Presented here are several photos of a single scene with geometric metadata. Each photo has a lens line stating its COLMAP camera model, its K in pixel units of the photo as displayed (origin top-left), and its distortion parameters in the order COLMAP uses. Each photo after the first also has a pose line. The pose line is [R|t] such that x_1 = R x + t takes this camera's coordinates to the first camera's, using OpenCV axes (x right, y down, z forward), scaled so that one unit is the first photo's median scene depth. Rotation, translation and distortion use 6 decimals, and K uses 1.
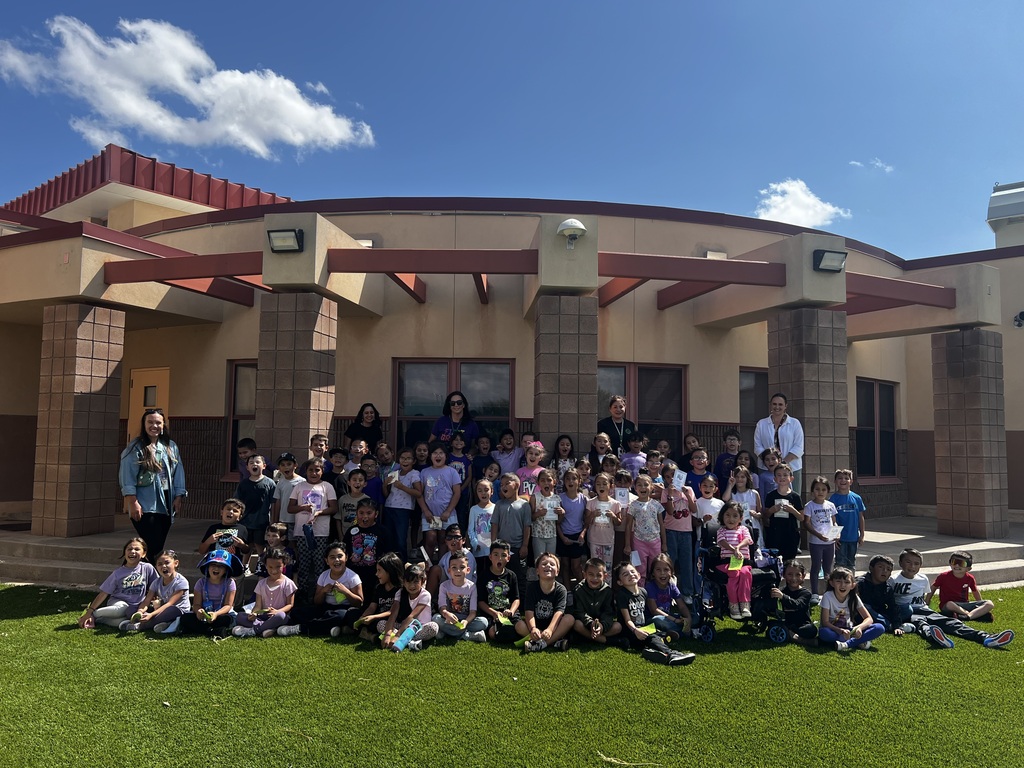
lens RADIAL K [[767.1, 0, 514.0], [0, 767.1, 385.0], [0, 0, 1]] dist [0.032114, -0.019021]
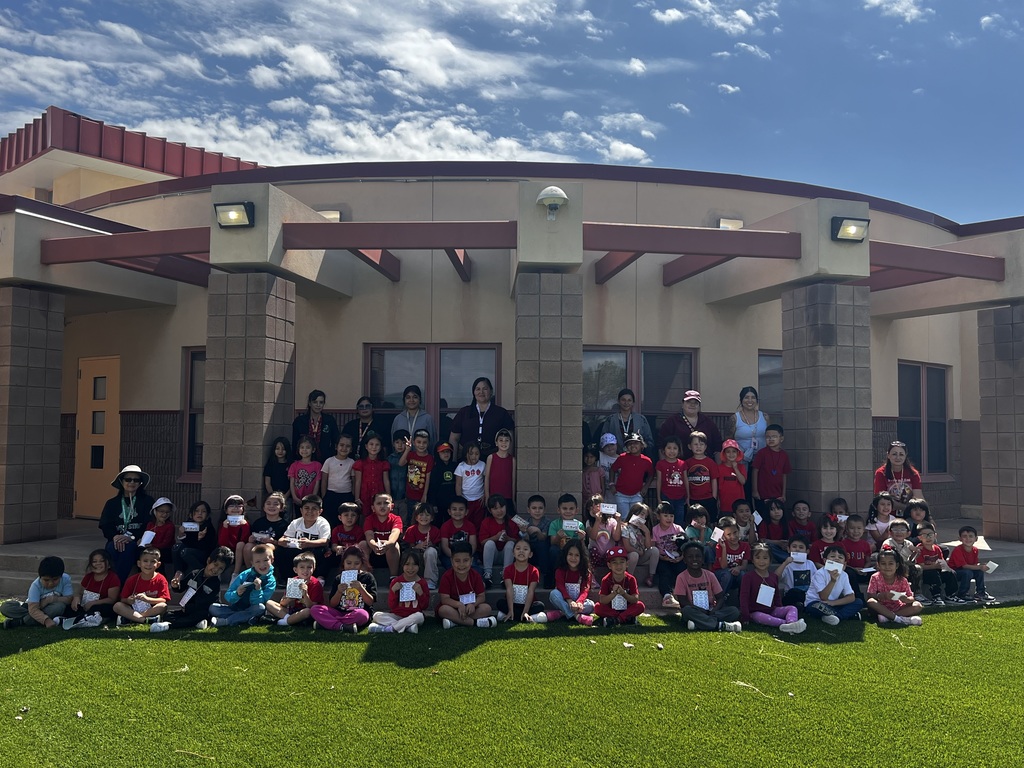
lens RADIAL K [[898.8, 0, 535.1], [0, 898.8, 382.8], [0, 0, 1]] dist [0.039904, -0.010812]
pose [[0.999496, -0.007820, -0.030781, 0.073529], [0.008246, 0.999872, 0.013716, -0.002367], [0.030670, -0.013963, 0.999432, -0.041975]]
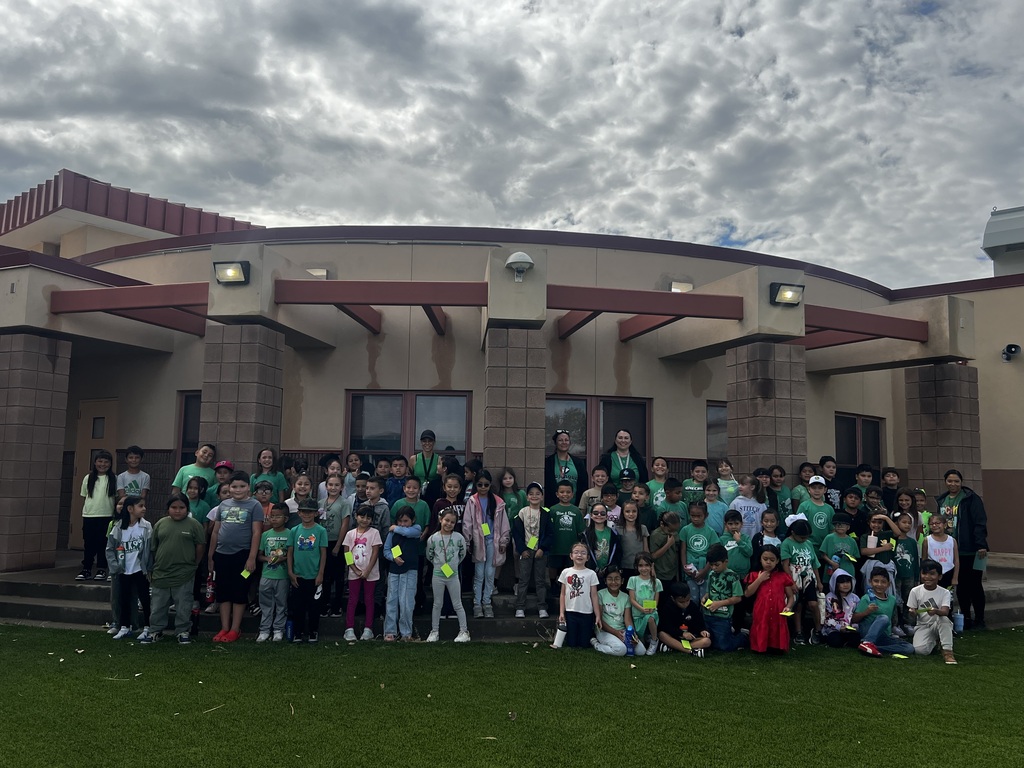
lens RADIAL K [[864.9, 0, 520.6], [0, 864.9, 389.0], [0, 0, 1]] dist [0.049110, -0.032653]
pose [[0.999888, 0.005025, -0.014100, 0.079676], [-0.005493, 0.999428, -0.033367, -0.001152], [0.013924, 0.033440, 0.999344, -0.096586]]
